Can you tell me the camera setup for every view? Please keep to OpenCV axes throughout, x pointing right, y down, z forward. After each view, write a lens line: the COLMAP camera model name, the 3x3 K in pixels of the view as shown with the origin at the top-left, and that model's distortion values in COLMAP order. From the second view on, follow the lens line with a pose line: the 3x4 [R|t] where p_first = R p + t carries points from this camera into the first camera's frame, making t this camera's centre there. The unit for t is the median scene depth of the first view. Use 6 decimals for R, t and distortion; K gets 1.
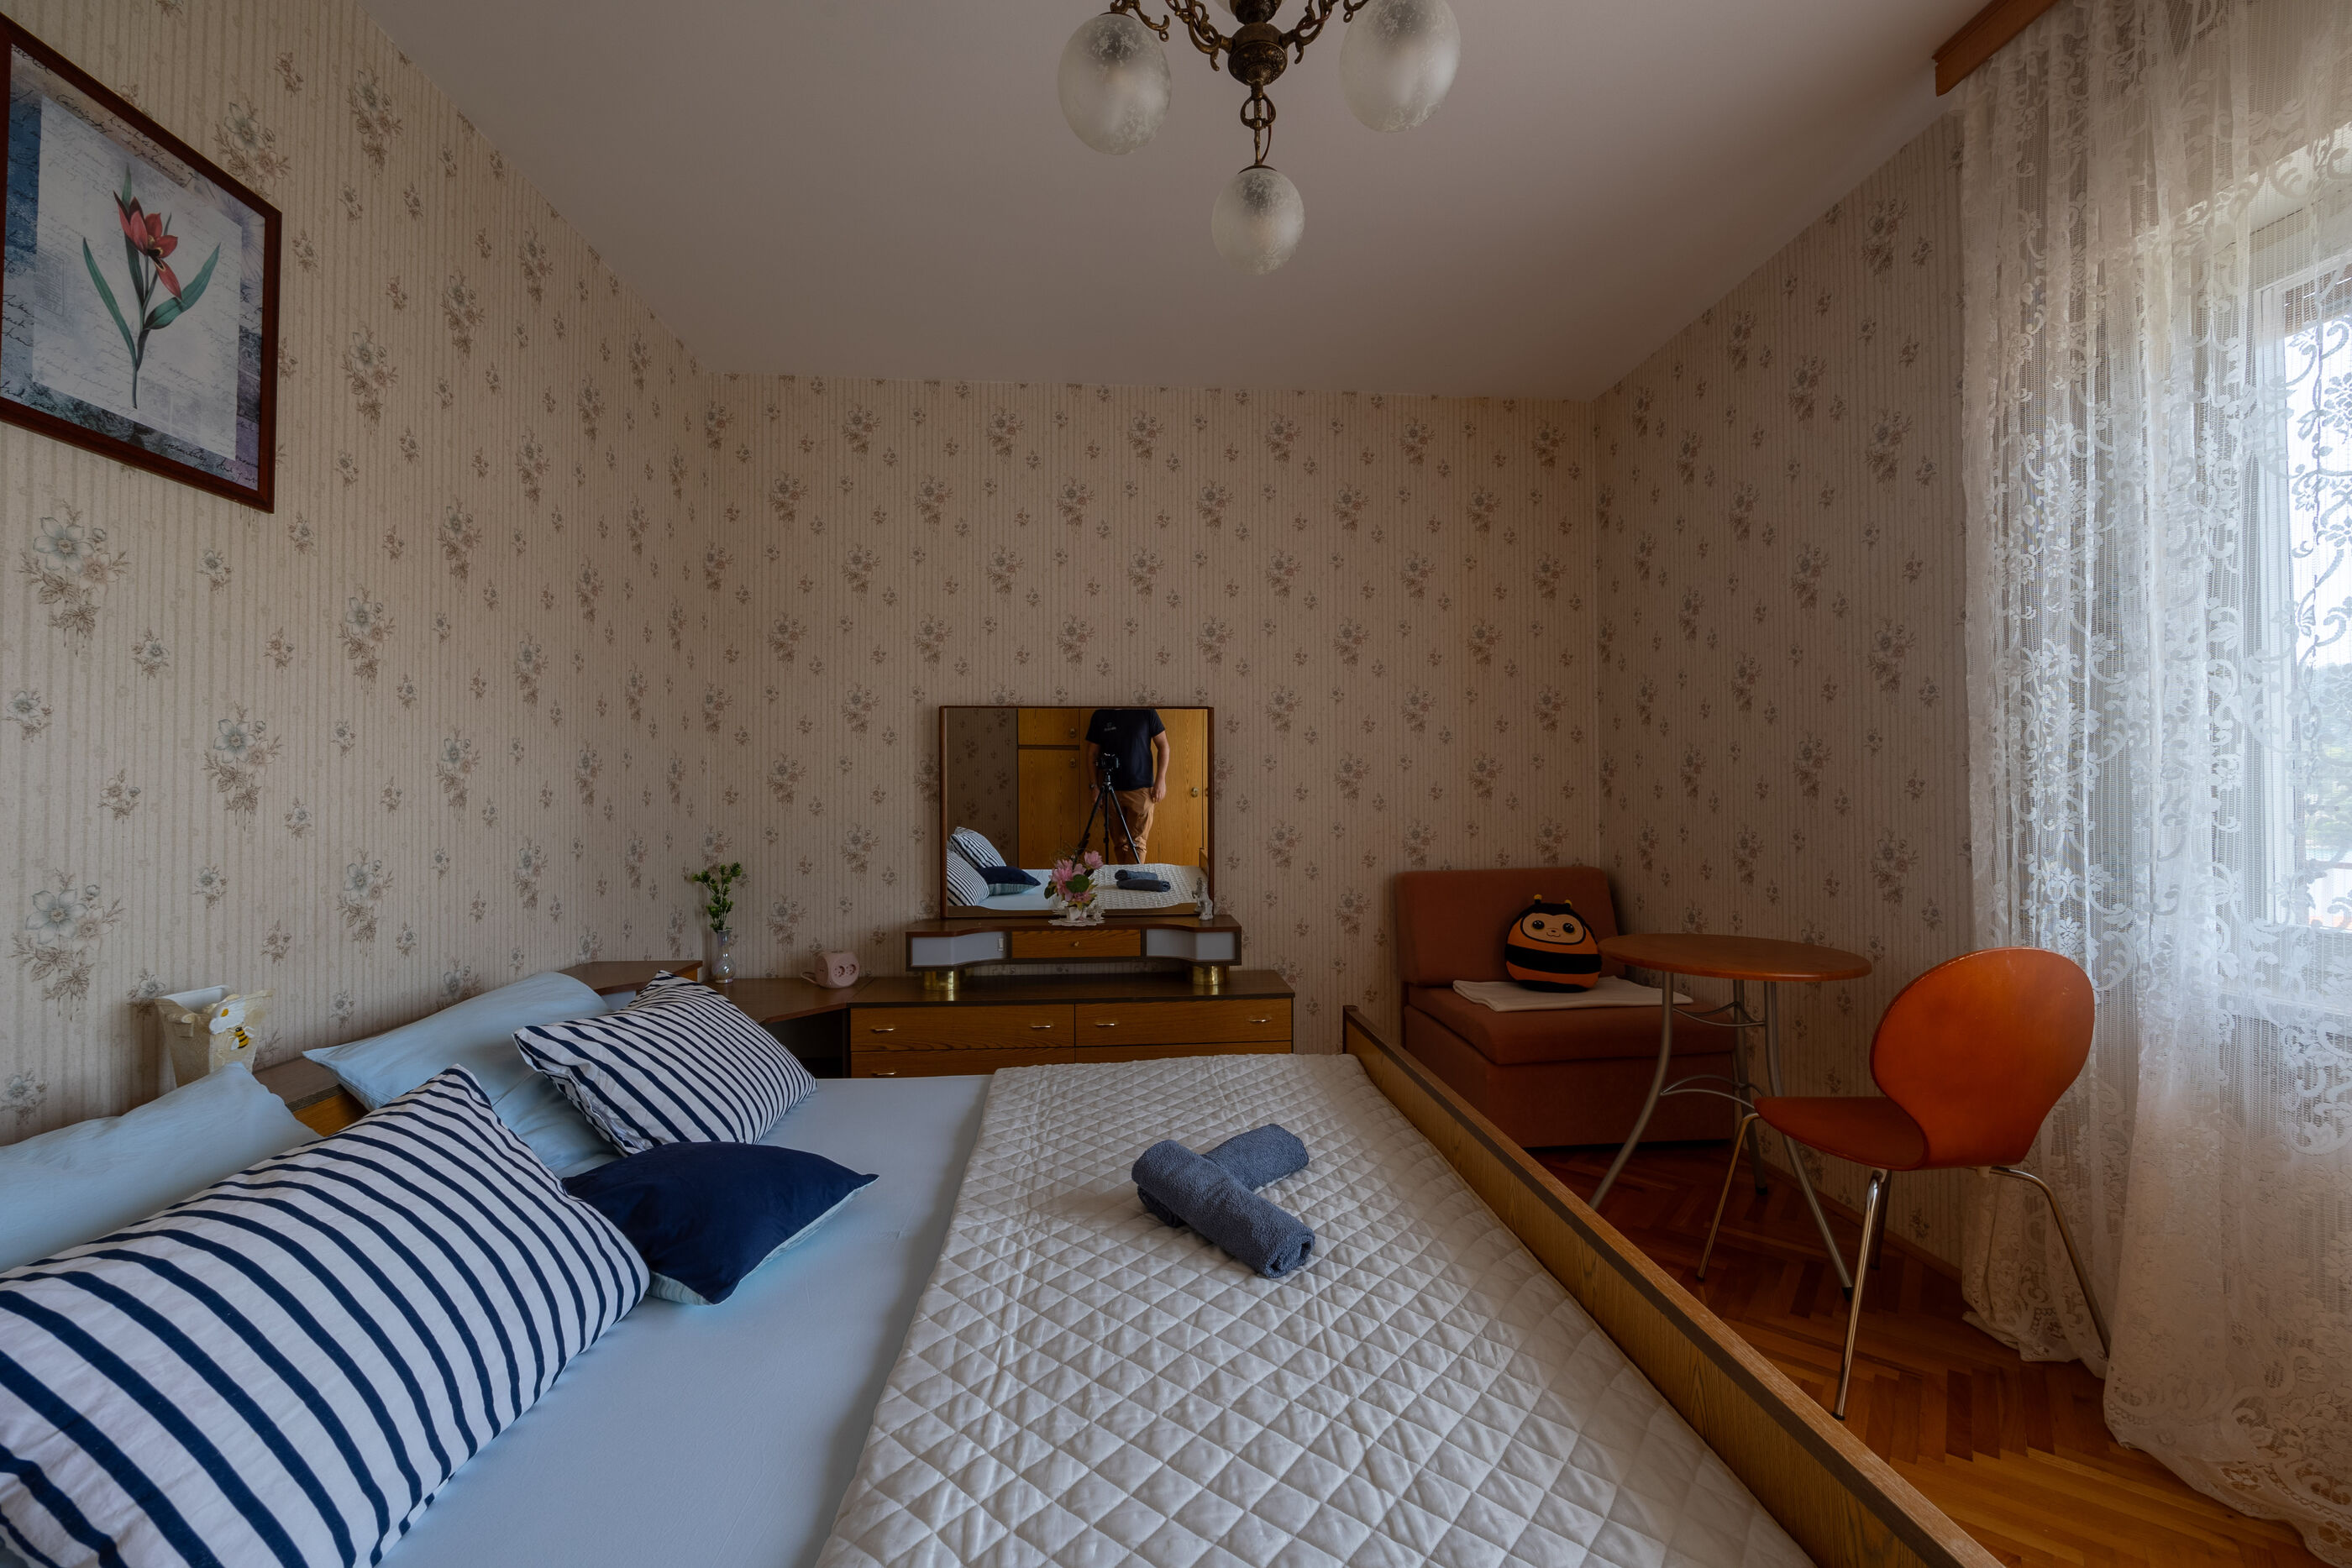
lens RADIAL K [[937.7, 0, 1186.3], [0, 937.7, 789.1], [0, 0, 1]] dist [-0.004220, 0.000445]
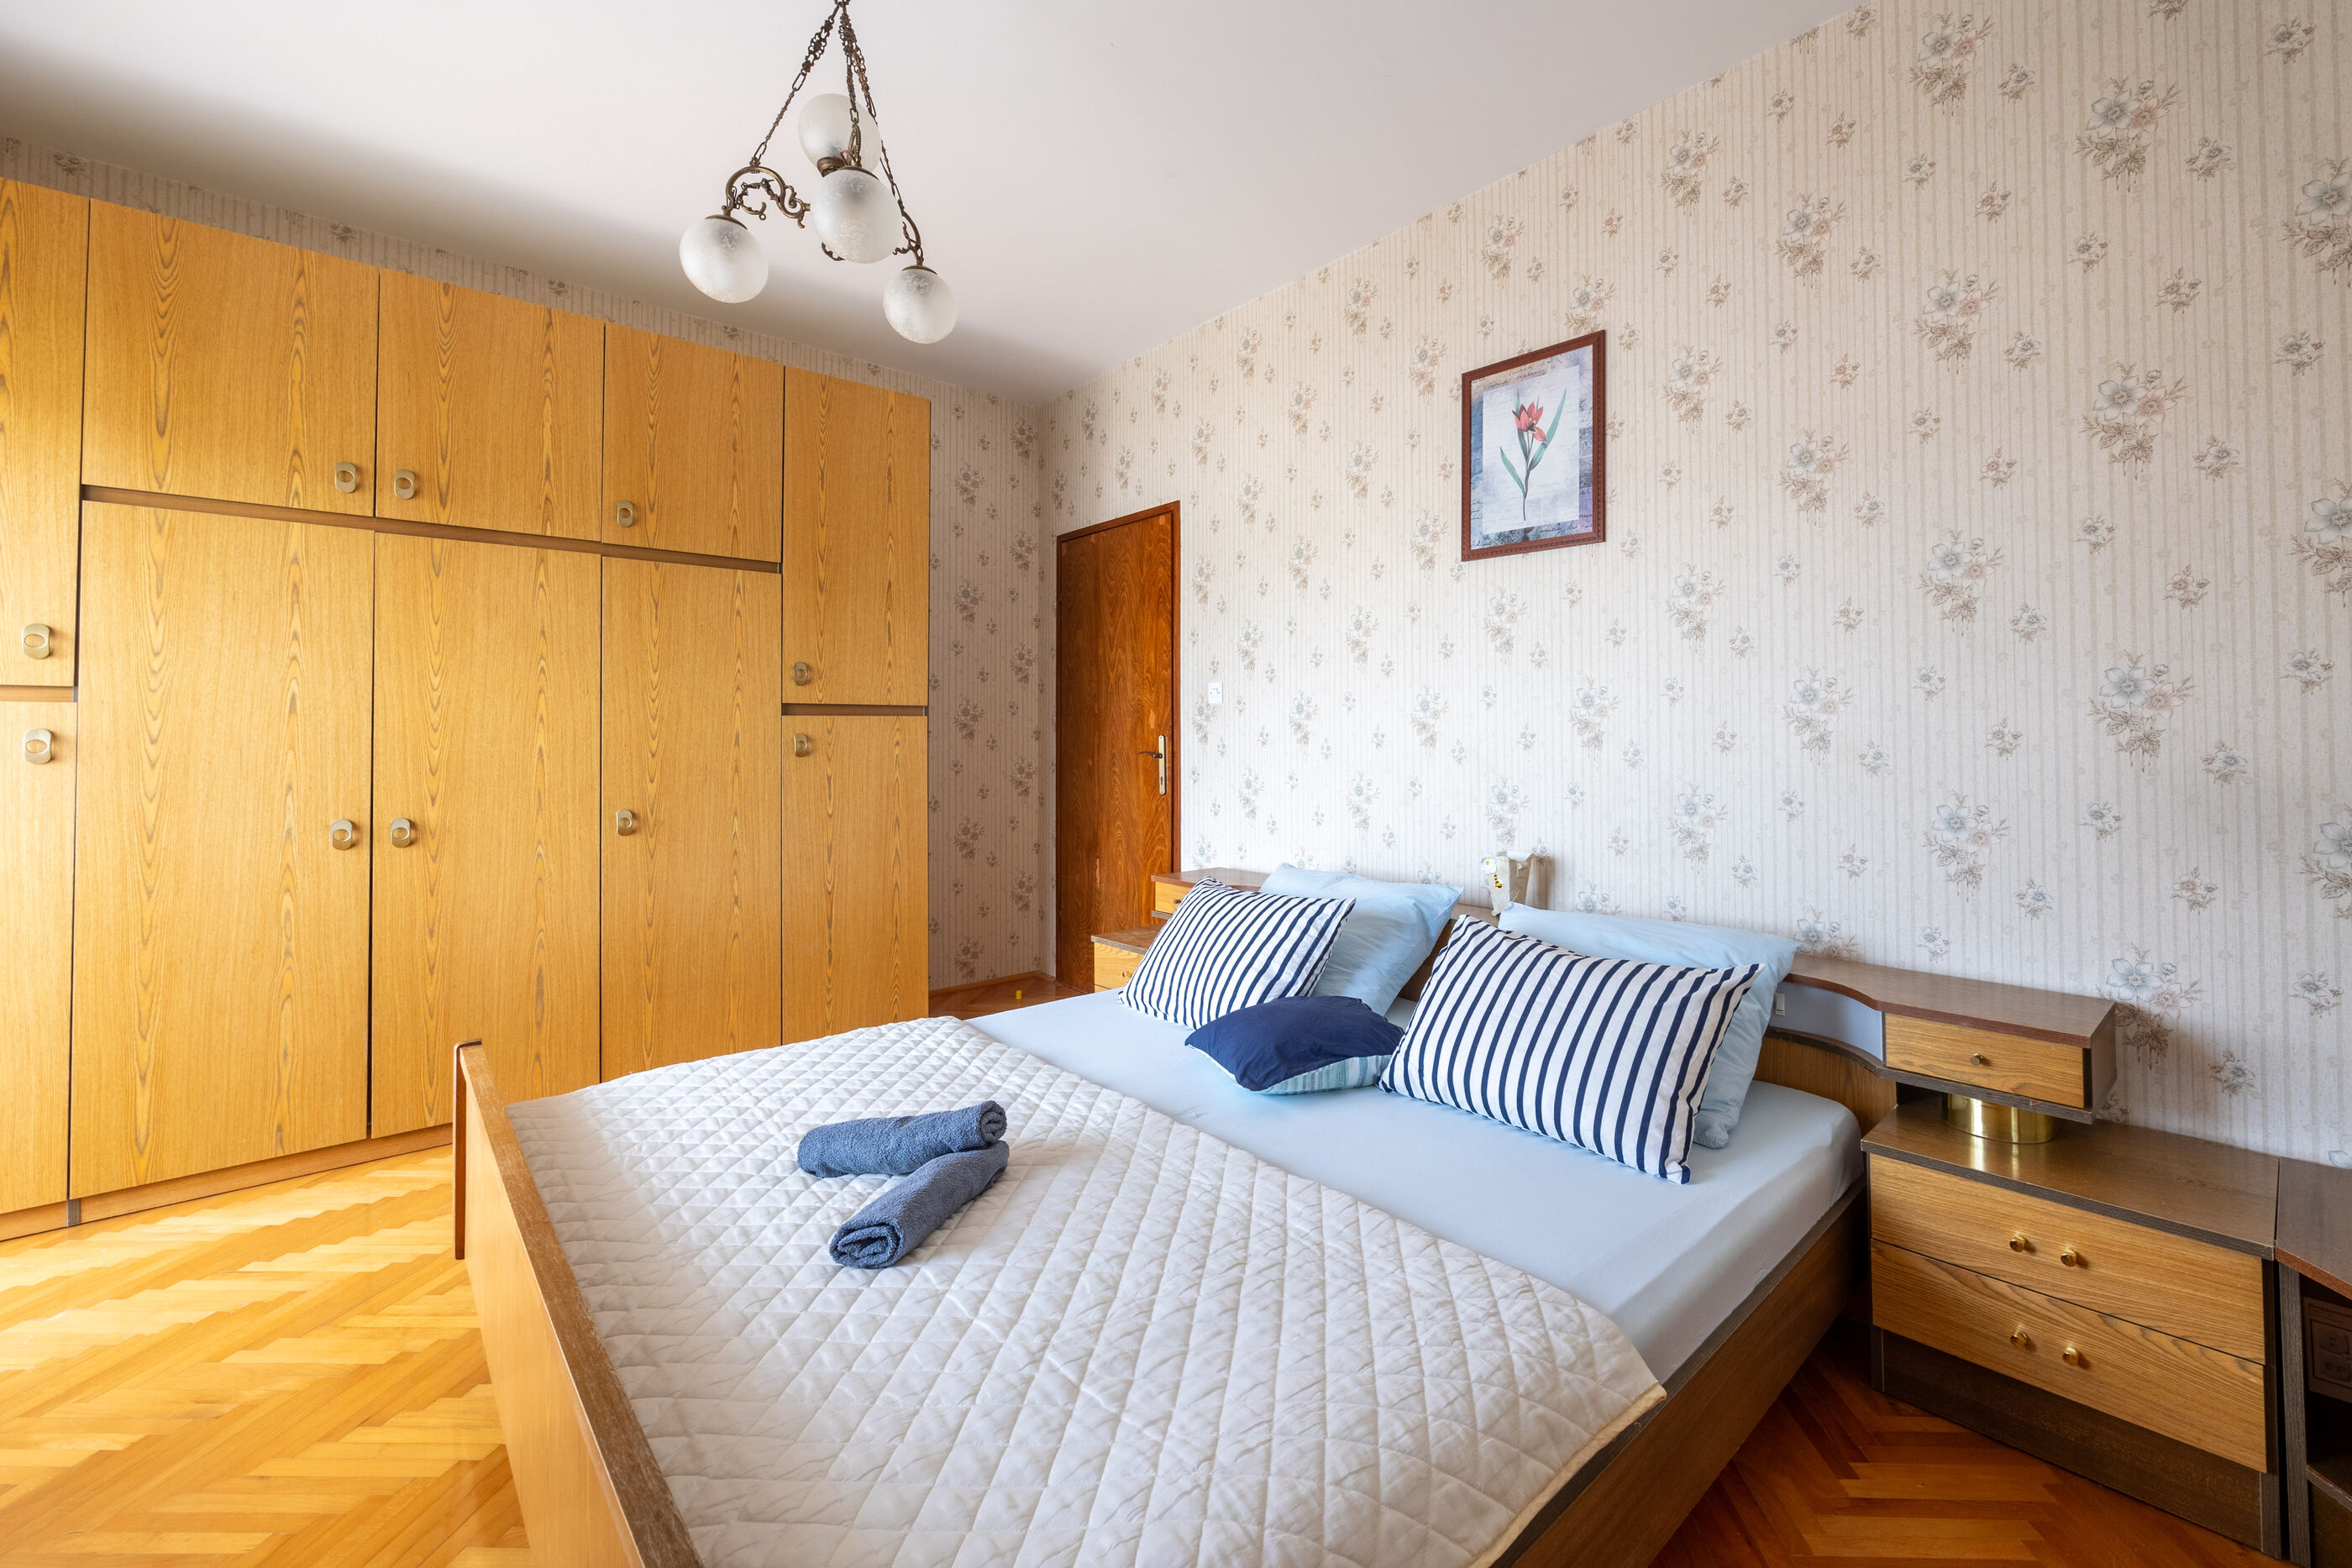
lens RADIAL K [[981.4, 0, 1292.0], [0, 981.4, 721.8], [0, 0, 1]] dist [0.002600, 0.000346]
pose [[-0.768181, -0.011320, -0.640133, 0.181819], [0.002945, 0.999771, -0.021215, 0.006669], [0.640226, -0.018183, -0.767971, 0.947716]]
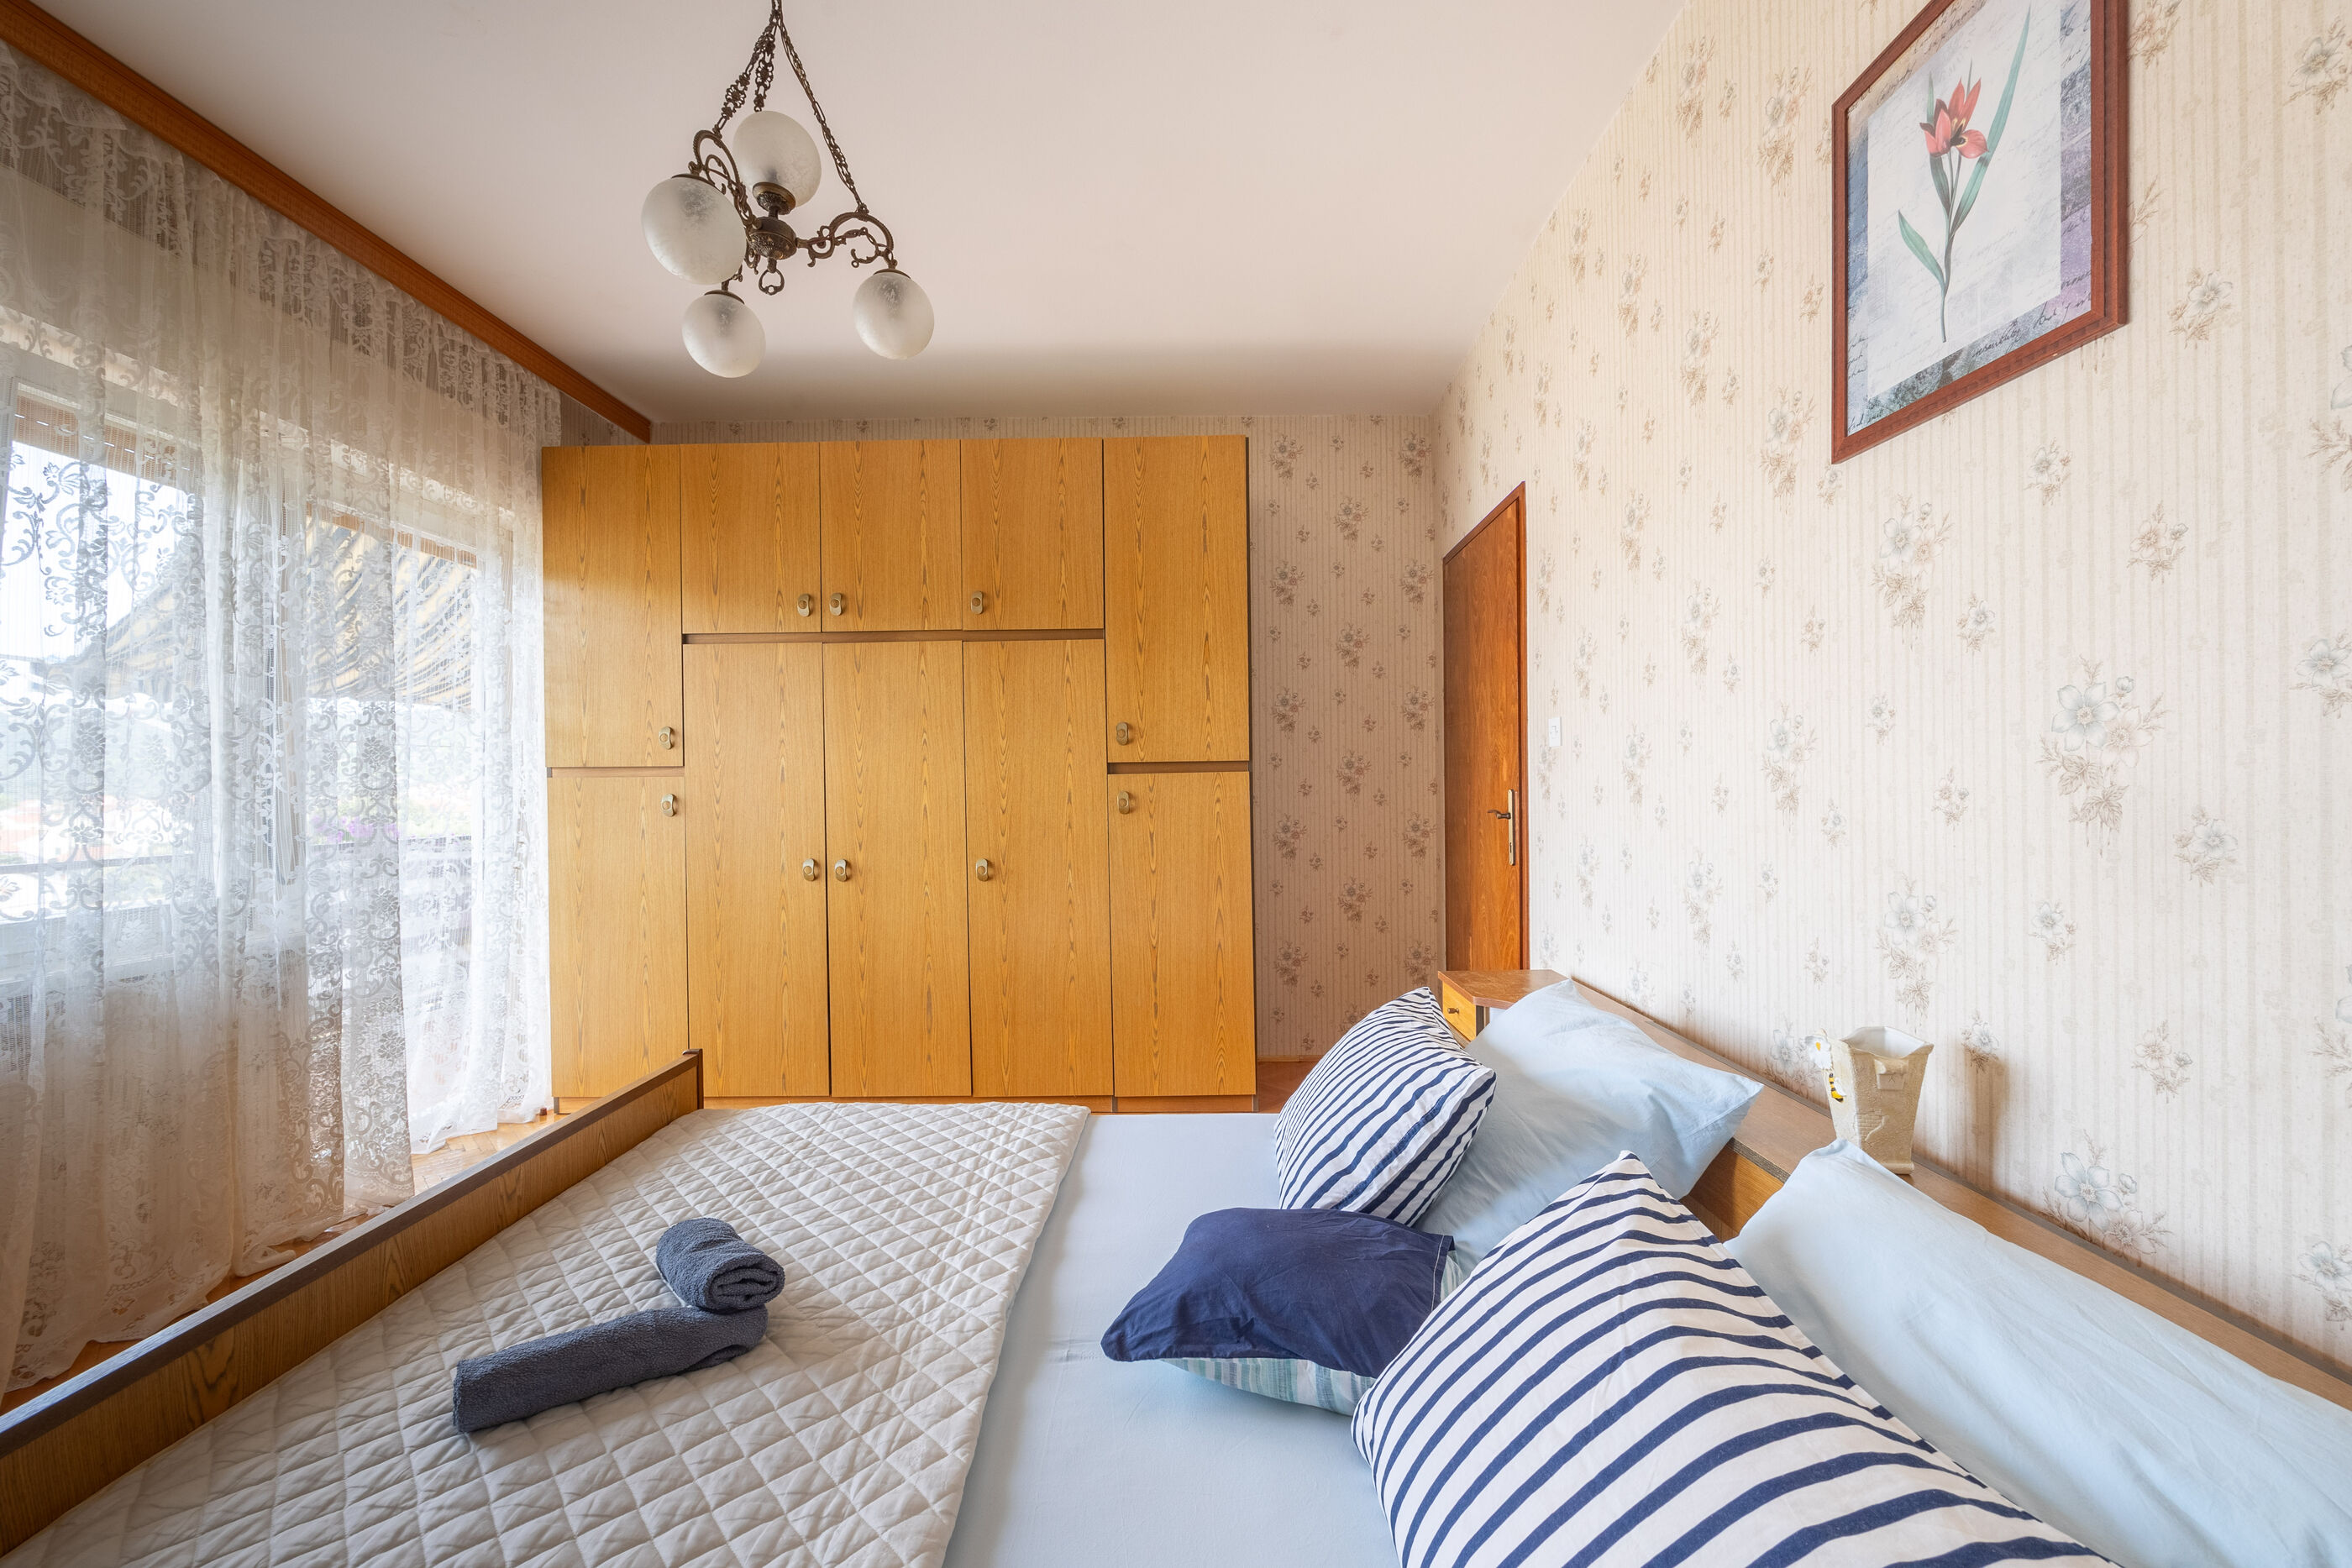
lens RADIAL K [[936.4, 0, 1190.3], [0, 936.4, 796.2], [0, 0, 1]] dist [-0.001751, -0.000050]
pose [[-0.997208, 0.007874, 0.074253, -0.221590], [0.008098, 0.999964, 0.002708, -0.001268], [-0.074229, 0.003302, -0.997236, 0.838132]]
